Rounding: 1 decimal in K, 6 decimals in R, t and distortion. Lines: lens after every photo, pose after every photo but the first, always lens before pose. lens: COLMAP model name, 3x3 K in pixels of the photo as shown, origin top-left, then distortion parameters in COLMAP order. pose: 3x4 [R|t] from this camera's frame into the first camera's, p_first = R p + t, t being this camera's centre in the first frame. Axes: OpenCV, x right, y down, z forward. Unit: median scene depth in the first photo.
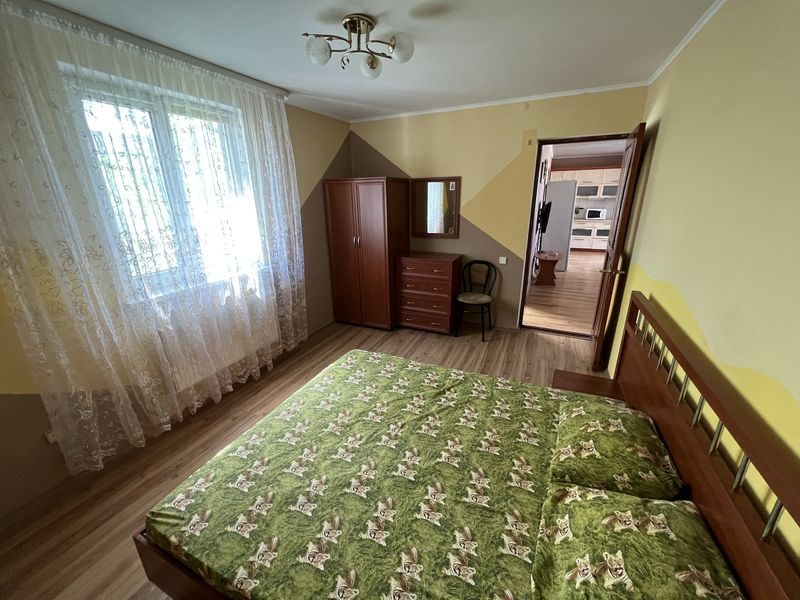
lens RADIAL K [[318.5, 0, 400.3], [0, 318.5, 299.2], [0, 0, 1]] dist [0.001665, -0.000397]
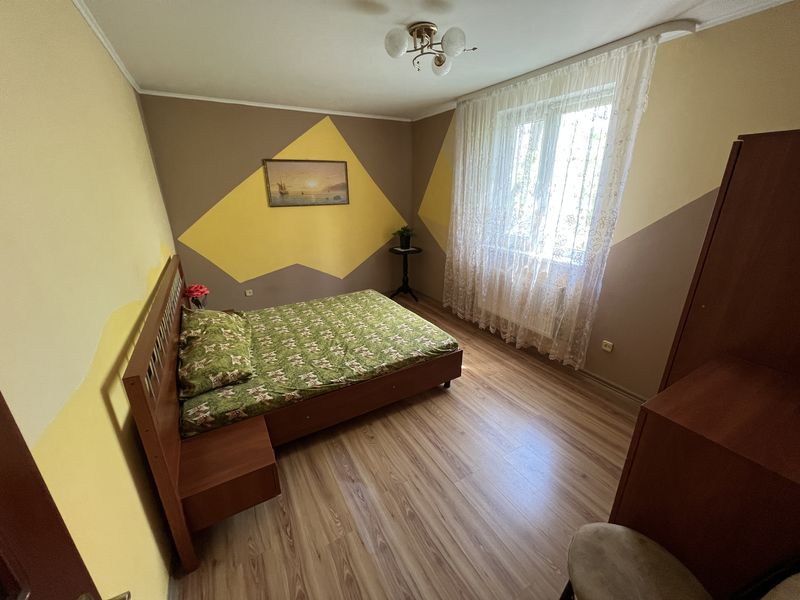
lens RADIAL K [[318.5, 0, 396.1], [0, 318.5, 297.4], [0, 0, 1]] dist [0.001665, -0.000397]
pose [[-0.583700, 0.284547, -0.760478, 0.639818], [-0.244607, 0.831454, 0.498850, -0.379853], [0.774249, 0.477197, -0.415718, 1.125640]]
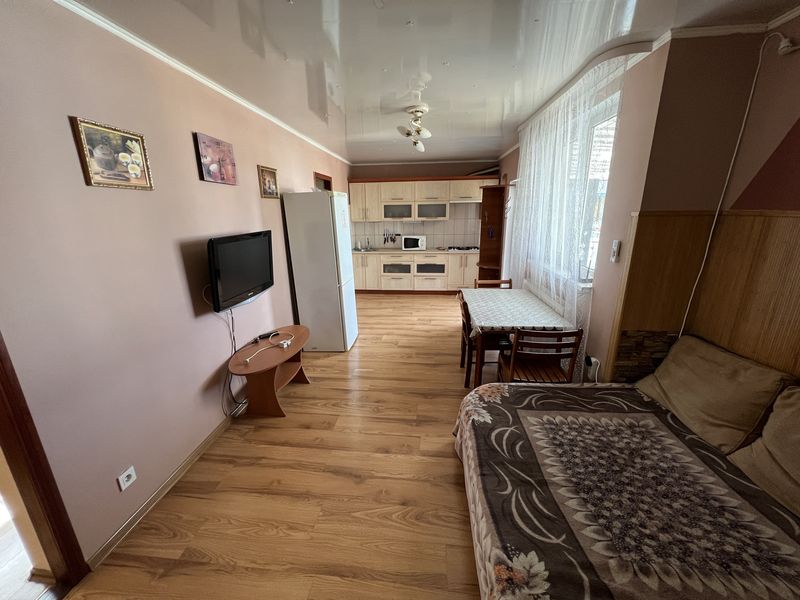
lens RADIAL K [[318.5, 0, 399.3], [0, 318.5, 300.2], [0, 0, 1]] dist [0.001665, -0.000397]
pose [[0.941308, -0.081935, 0.327453, 1.058751], [0.098011, 0.994642, -0.032867, -0.370104], [-0.323006, 0.063033, 0.944296, 1.069153]]
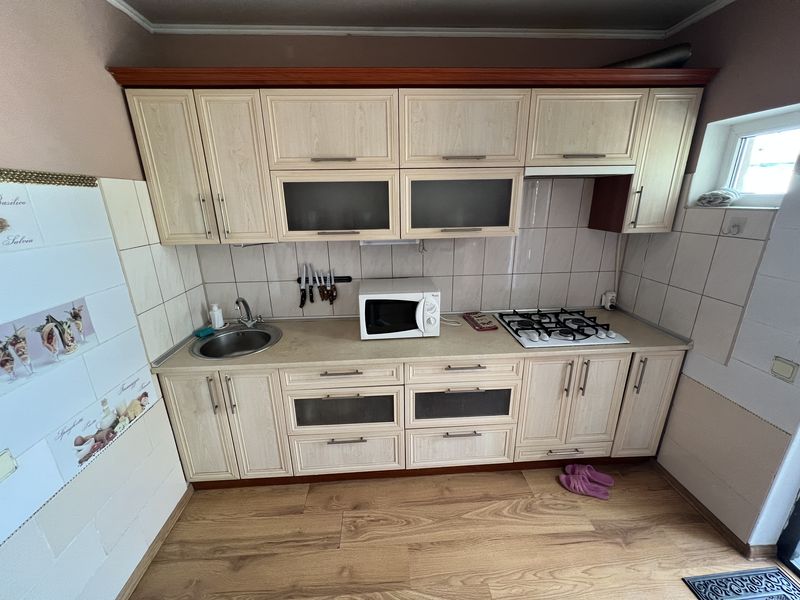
lens RADIAL K [[318.5, 0, 401.9], [0, 318.5, 300.6], [0, 0, 1]] dist [0.001665, -0.000397]
pose [[0.866848, -0.133571, 0.480347, 1.616310], [0.150058, 0.988669, 0.004121, -0.867297], [-0.475455, 0.068508, 0.877069, 2.552287]]
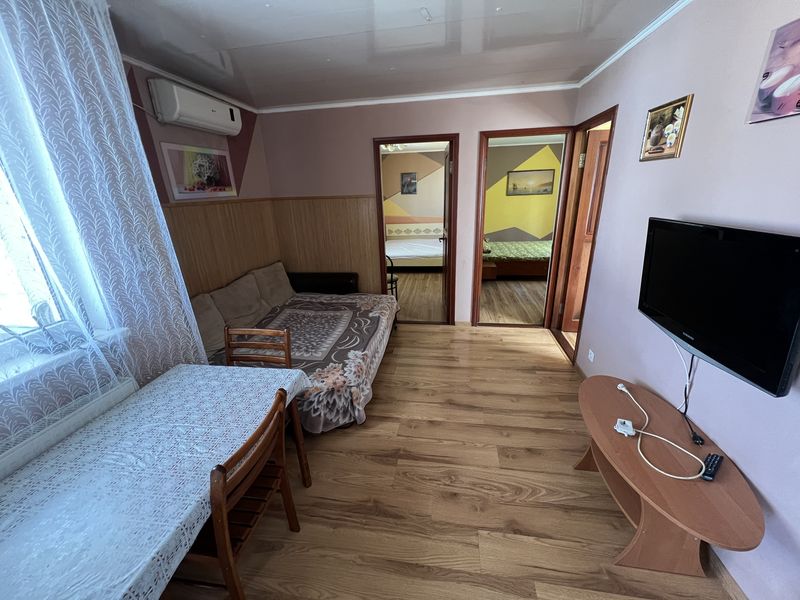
lens RADIAL K [[318.5, 0, 398.6], [0, 318.5, 301.5], [0, 0, 1]] dist [0.001665, -0.000397]
pose [[-0.957764, 0.143882, -0.248970, 1.513694], [-0.038526, 0.793803, 0.606954, -0.793316], [0.284963, 0.590910, -0.754732, 2.299922]]
